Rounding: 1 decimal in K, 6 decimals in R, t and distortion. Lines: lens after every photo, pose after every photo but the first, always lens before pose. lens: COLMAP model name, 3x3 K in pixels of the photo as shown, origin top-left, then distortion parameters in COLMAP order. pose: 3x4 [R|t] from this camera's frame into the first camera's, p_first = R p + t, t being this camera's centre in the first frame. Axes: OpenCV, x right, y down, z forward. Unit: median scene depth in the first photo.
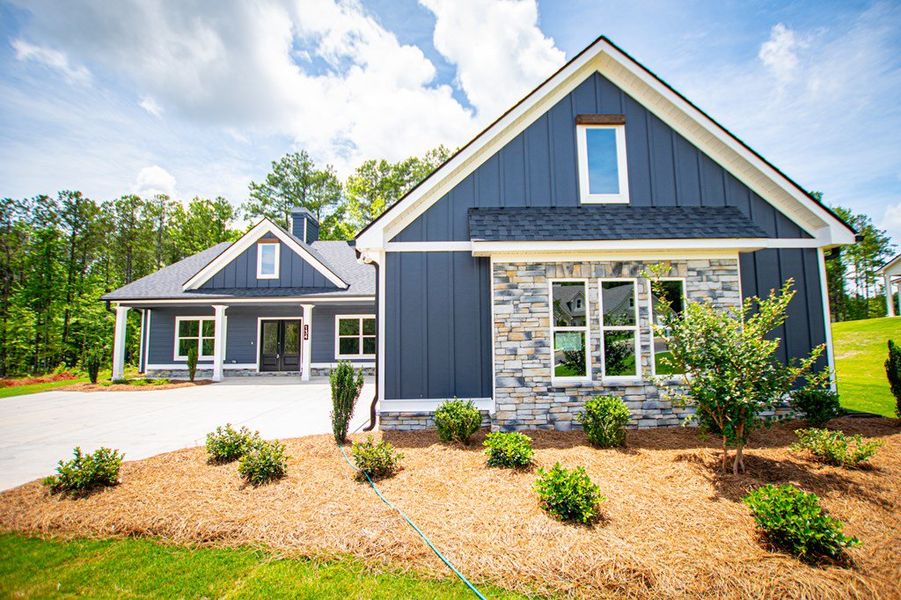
lens RADIAL K [[404.3, 0, 457.1], [0, 404.3, 299.7], [0, 0, 1]] dist [-0.024556, 0.001293]
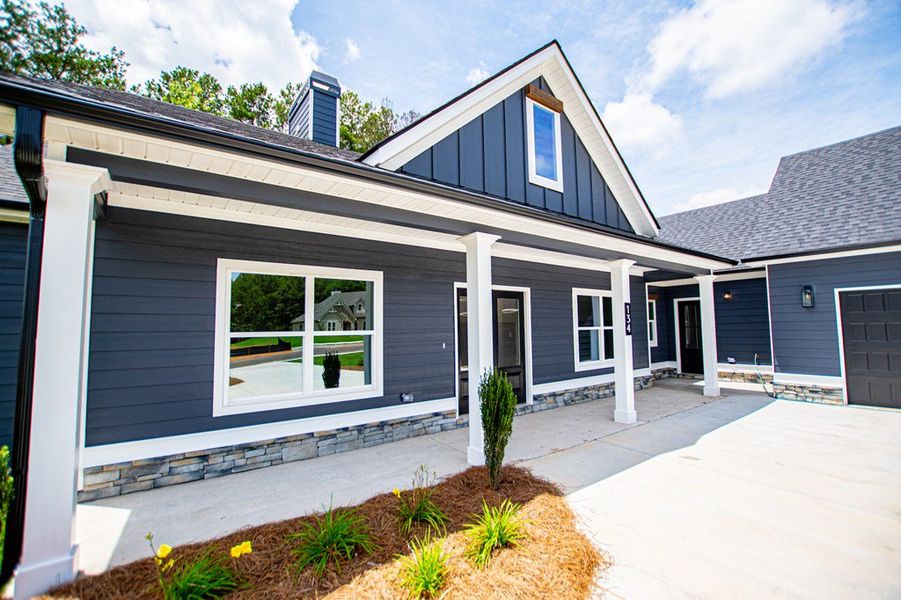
lens RADIAL K [[397.5, 0, 458.4], [0, 397.5, 300.2], [0, 0, 1]] dist [-0.038380, 0.009357]
pose [[0.802313, 0.042233, 0.595408, -1.755256], [-0.050215, 0.998733, -0.003176, 0.153723], [-0.594788, -0.027350, 0.803417, 1.631012]]
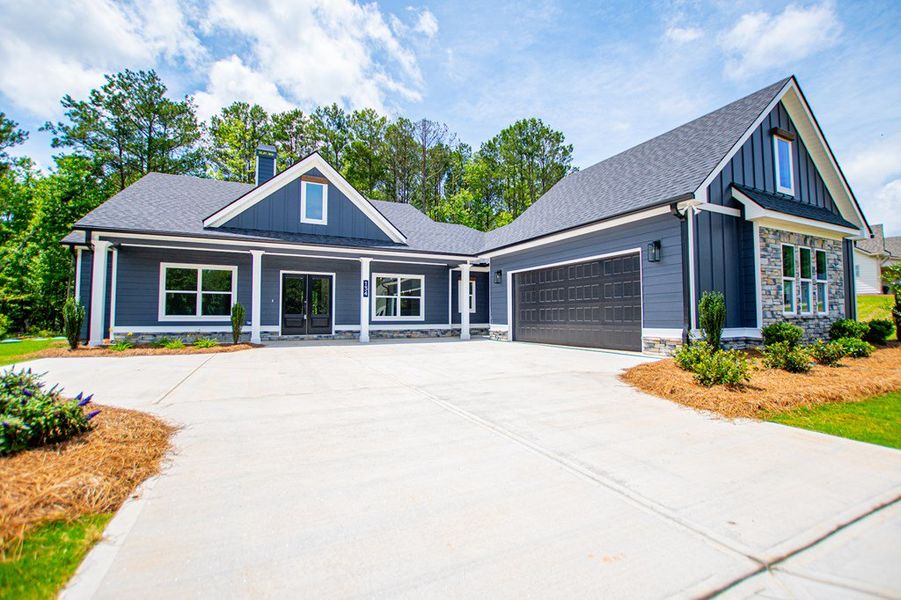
lens RADIAL K [[407.0, 0, 458.7], [0, 407.0, 299.9], [0, 0, 1]] dist [-0.036440, 0.008152]
pose [[0.898834, 0.030711, 0.437211, -1.268893], [-0.049471, 0.998276, 0.031582, 0.146673], [-0.435488, -0.050016, 0.898804, 0.210108]]
